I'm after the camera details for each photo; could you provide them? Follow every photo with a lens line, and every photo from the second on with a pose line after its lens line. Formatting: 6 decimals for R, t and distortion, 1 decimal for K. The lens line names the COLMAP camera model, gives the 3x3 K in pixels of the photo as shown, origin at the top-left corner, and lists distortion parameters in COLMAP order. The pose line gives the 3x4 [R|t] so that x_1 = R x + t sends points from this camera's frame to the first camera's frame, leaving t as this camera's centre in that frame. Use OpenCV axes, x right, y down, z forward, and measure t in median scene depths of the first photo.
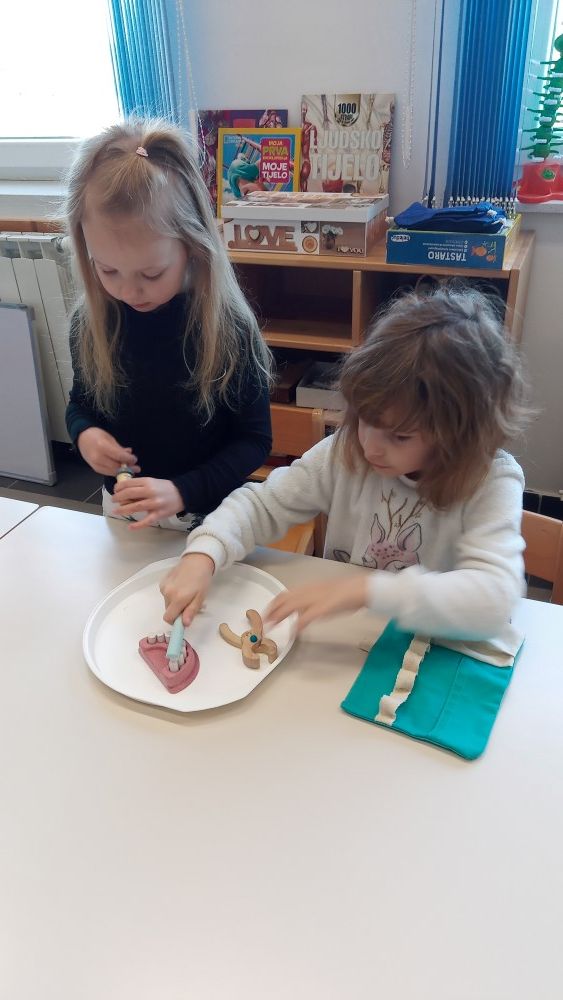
lens RADIAL K [[712.8, 0, 281.7], [0, 712.8, 487.0], [0, 0, 1]] dist [0.016543, -0.001218]
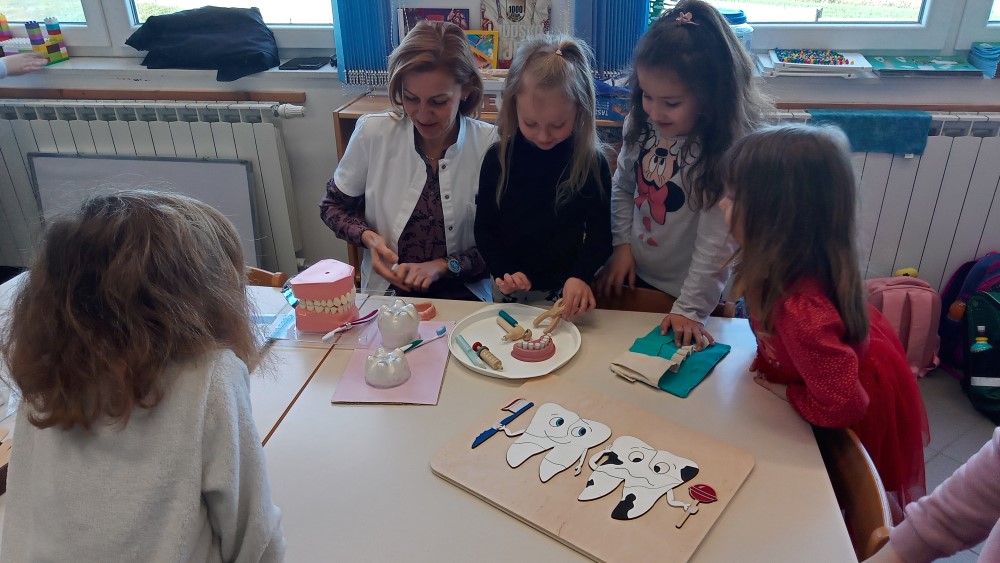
lens RADIAL K [[727.0, 0, 500.2], [0, 727.0, 285.7], [0, 0, 1]] dist [0.028648, -0.027597]
pose [[0.980158, -0.059195, 0.189174, -0.232340], [0.077553, 0.992812, -0.091154, 0.119002], [-0.182418, 0.104017, 0.977703, -0.299923]]
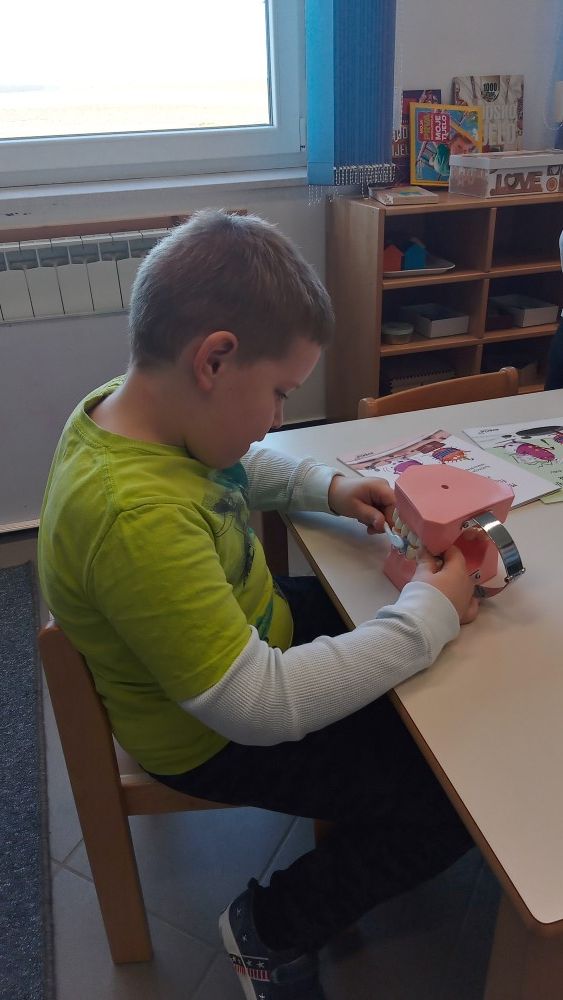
lens RADIAL K [[712.8, 0, 281.7], [0, 712.8, 487.0], [0, 0, 1]] dist [0.016543, -0.001218]
pose [[0.805128, -0.275040, 0.525474, -1.046469], [0.310414, 0.950351, 0.021812, -0.009694], [-0.505384, 0.145553, 0.850530, 0.227228]]
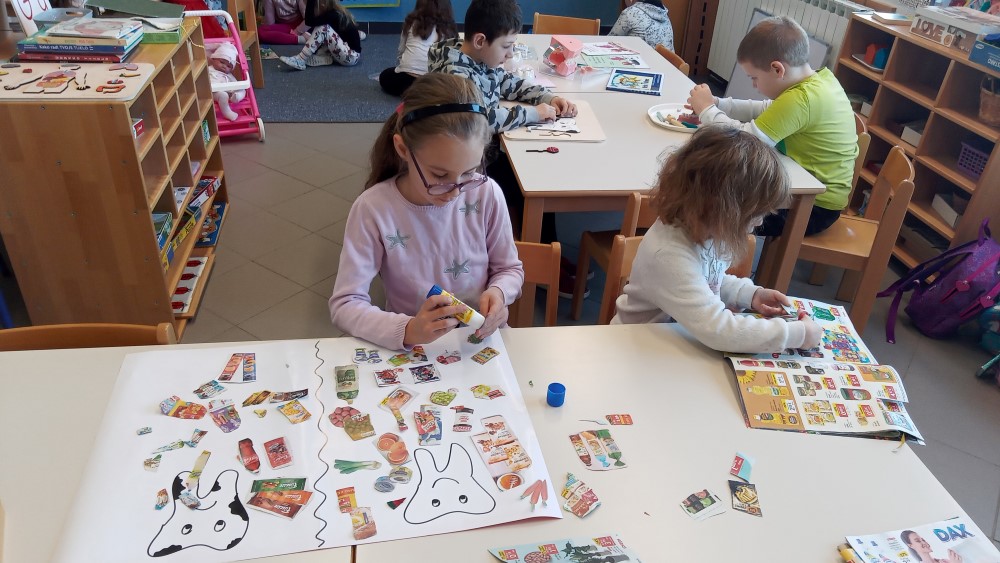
lens RADIAL K [[727.0, 0, 500.2], [0, 727.0, 285.7], [0, 0, 1]] dist [0.028648, -0.027597]
pose [[0.483664, 0.516247, -0.706794, 0.930512], [-0.509277, 0.822746, 0.252438, 0.202437], [0.711833, 0.237859, 0.660846, -0.642961]]
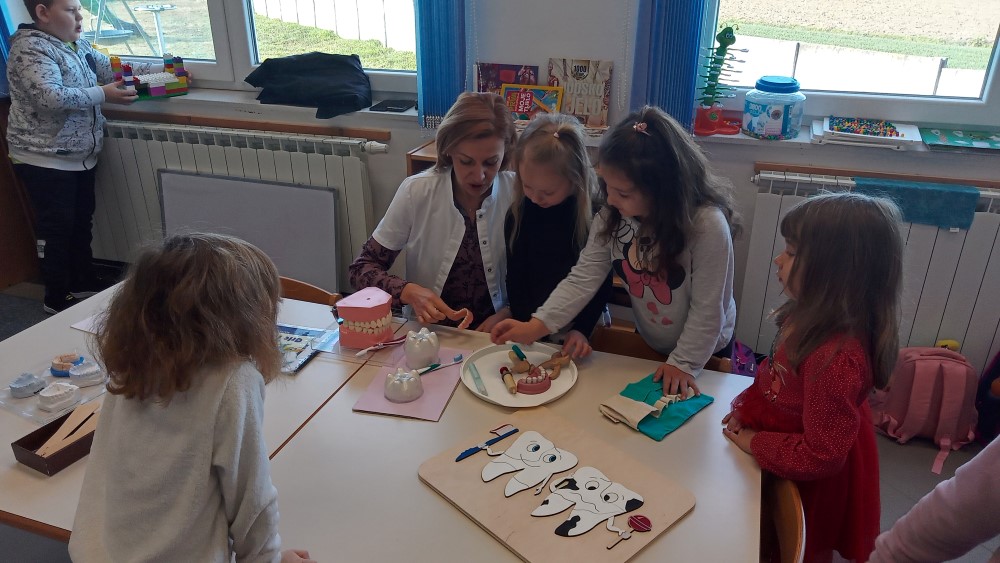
lens RADIAL K [[727.0, 0, 500.2], [0, 727.0, 285.7], [0, 0, 1]] dist [0.028648, -0.027597]
pose [[0.998187, 0.031536, 0.051270, -0.138248], [-0.024887, 0.991781, -0.125504, 0.112998], [-0.054807, 0.124000, 0.990767, -0.436595]]
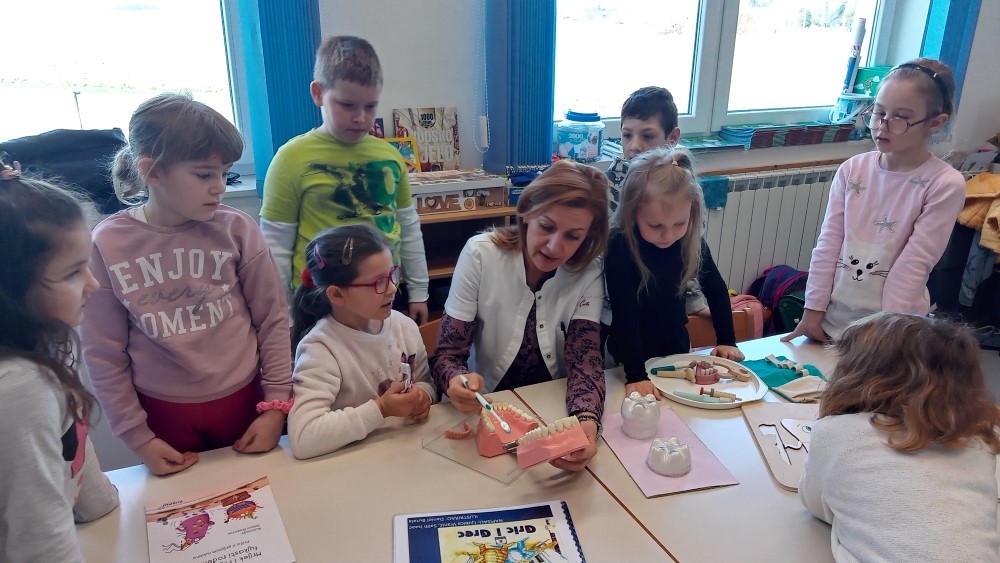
lens RADIAL K [[727.0, 0, 500.2], [0, 727.0, 285.7], [0, 0, 1]] dist [0.028648, -0.027597]
pose [[0.704549, -0.192257, 0.683116, -0.884435], [0.334617, 0.938877, -0.080877, -0.036484], [-0.625813, 0.285564, 0.725818, -0.070577]]
